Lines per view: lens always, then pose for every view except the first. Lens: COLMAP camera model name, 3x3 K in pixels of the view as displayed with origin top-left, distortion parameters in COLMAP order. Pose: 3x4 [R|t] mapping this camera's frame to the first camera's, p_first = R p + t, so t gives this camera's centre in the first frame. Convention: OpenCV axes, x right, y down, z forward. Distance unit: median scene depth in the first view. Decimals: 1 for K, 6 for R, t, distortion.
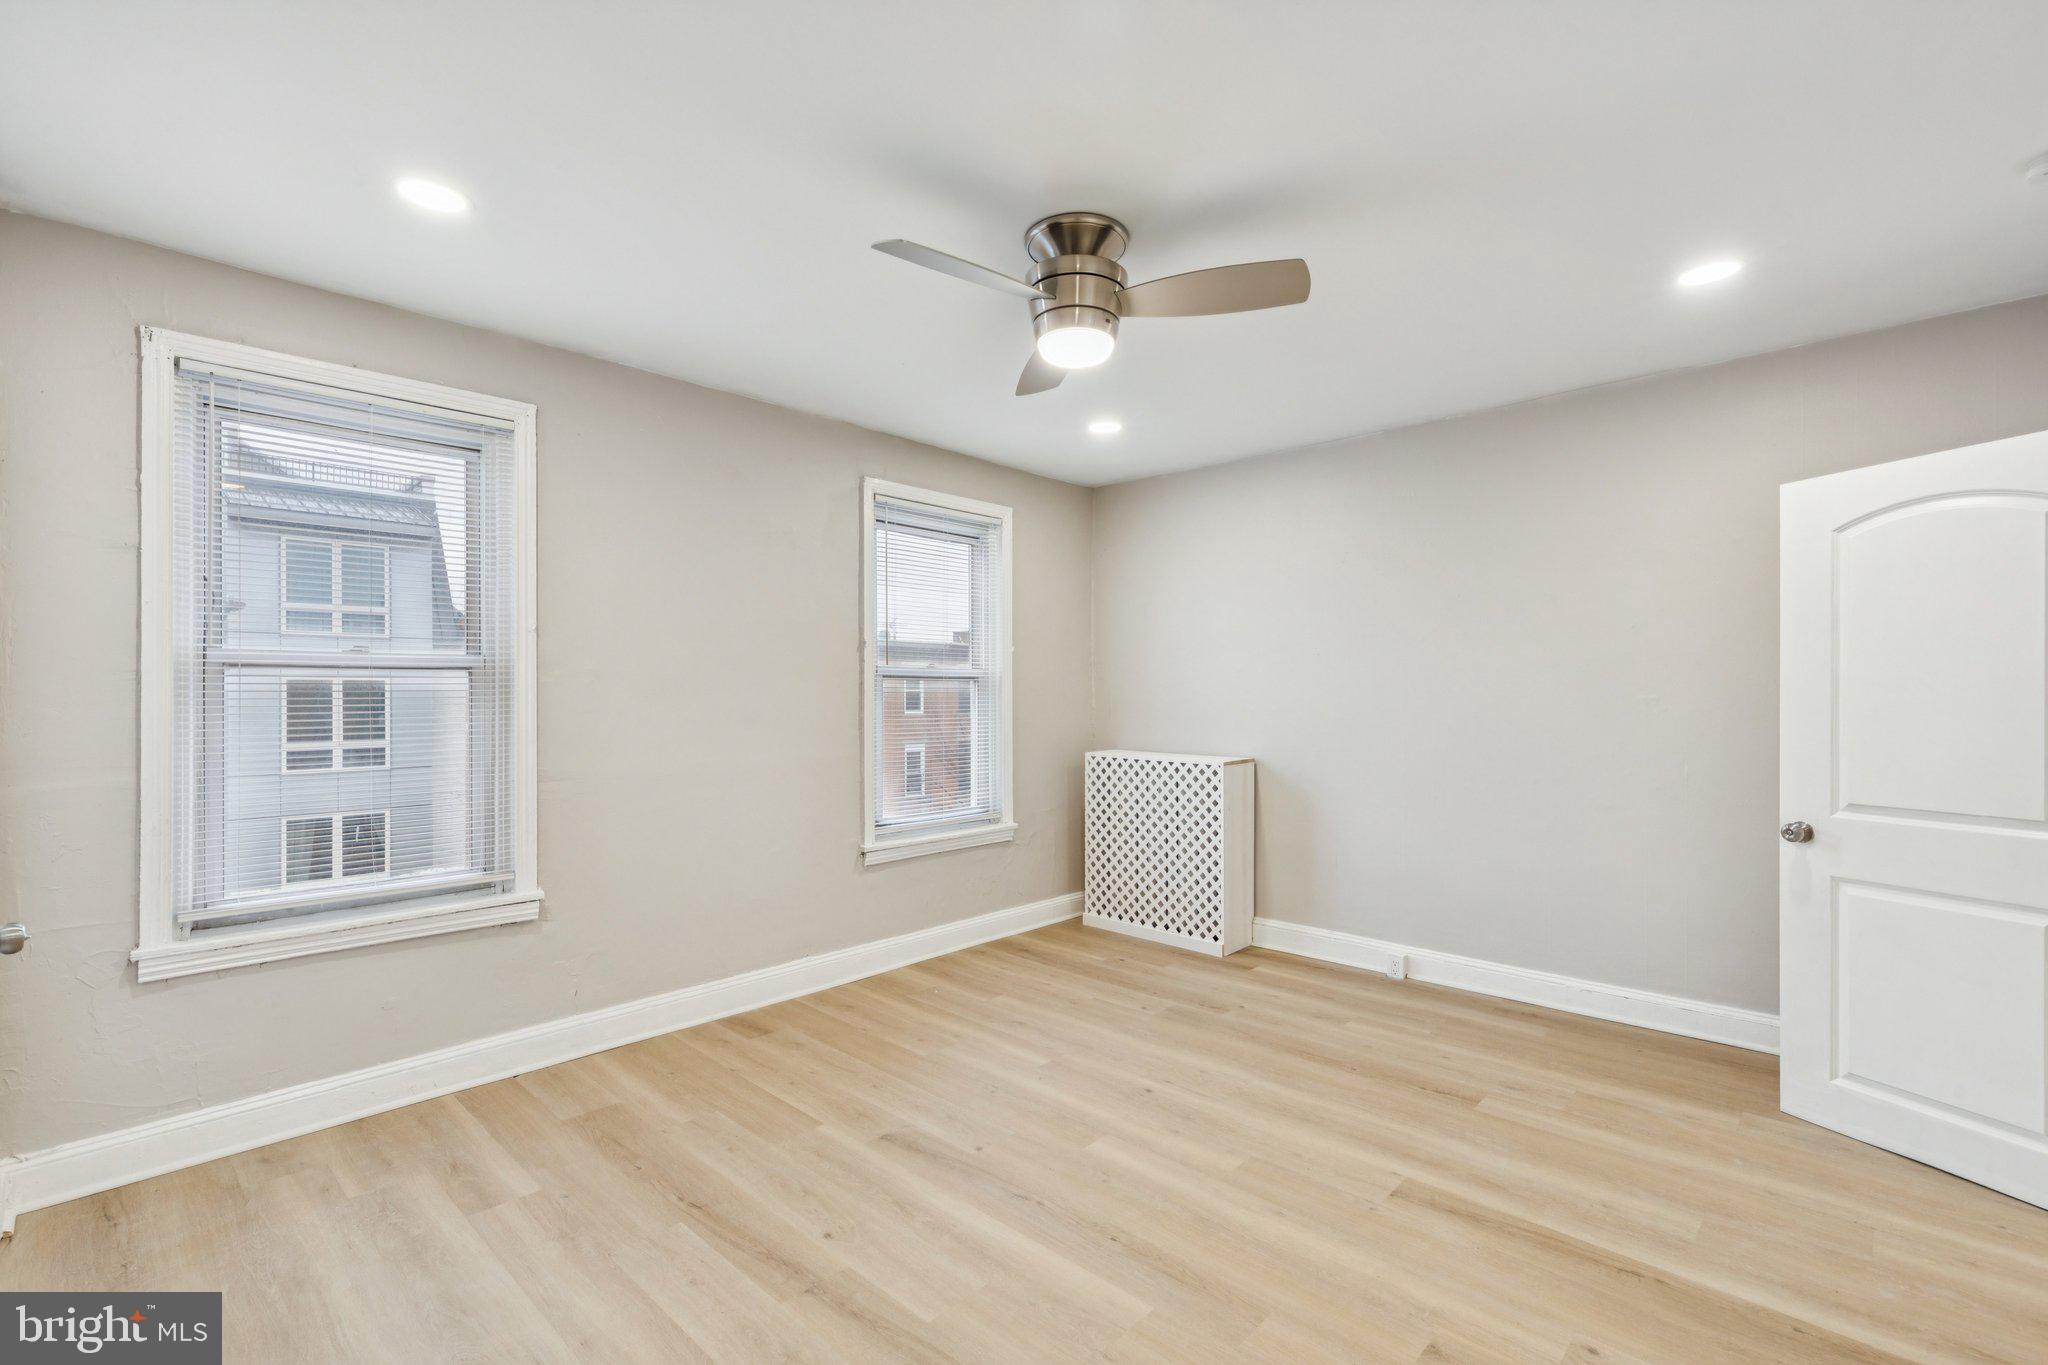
lens RADIAL K [[904.1, 0, 1026.6], [0, 904.1, 695.7], [0, 0, 1]] dist [0.001962, -0.000039]
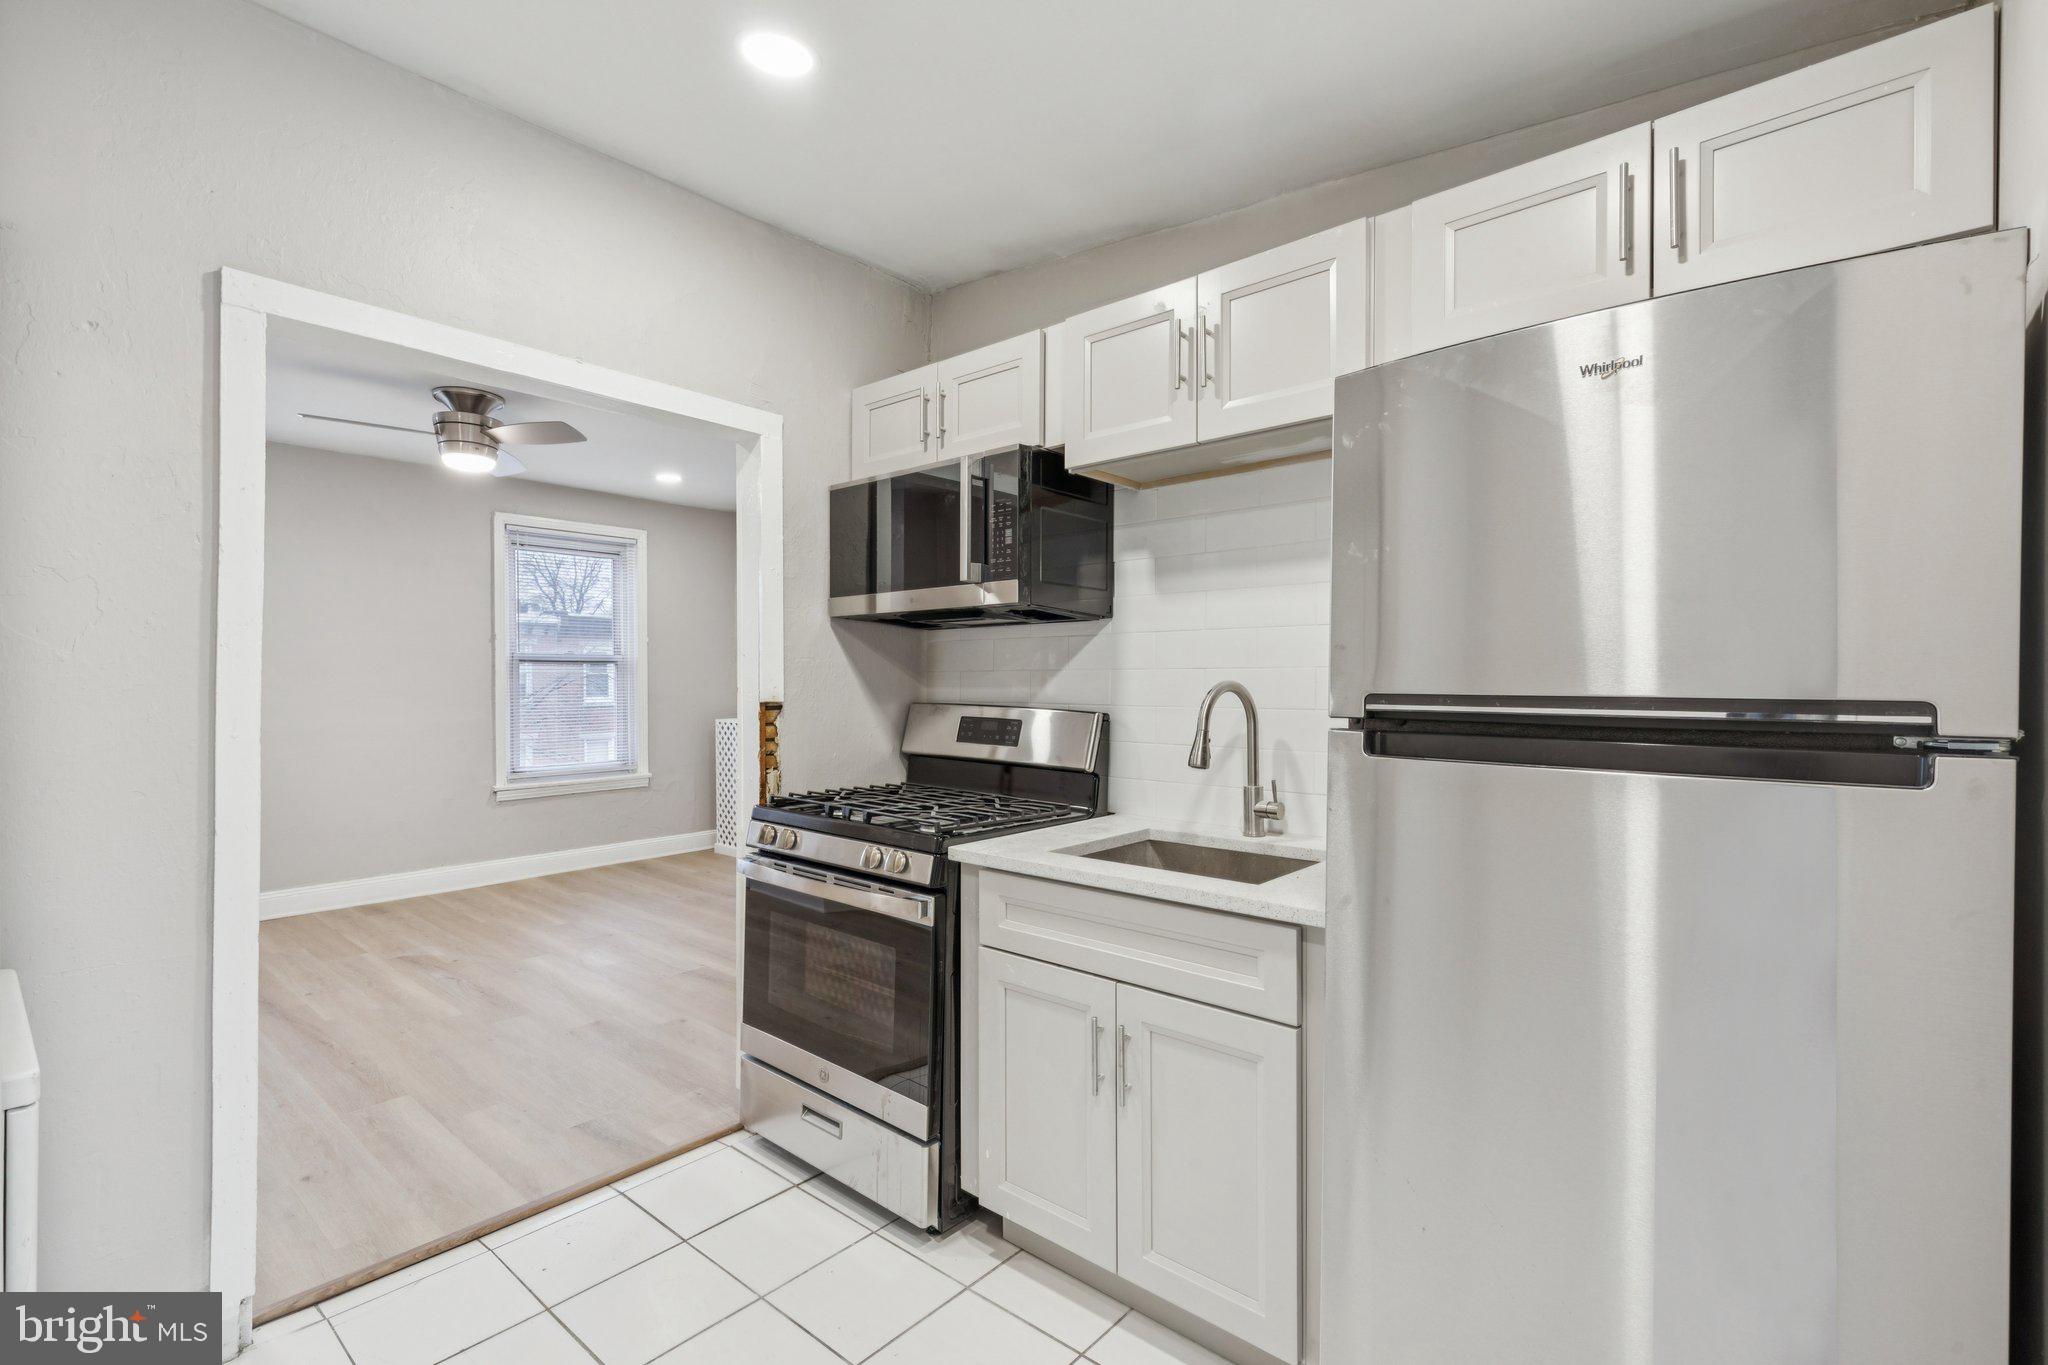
lens RADIAL K [[929.6, 0, 1023.6], [0, 929.6, 677.1], [0, 0, 1]] dist [0.006047, 0.000097]
pose [[0.999240, -0.002381, 0.038908, 0.525872], [0.002445, 0.999996, -0.001616, 0.007126], [-0.038904, 0.001710, 0.999241, -0.397155]]
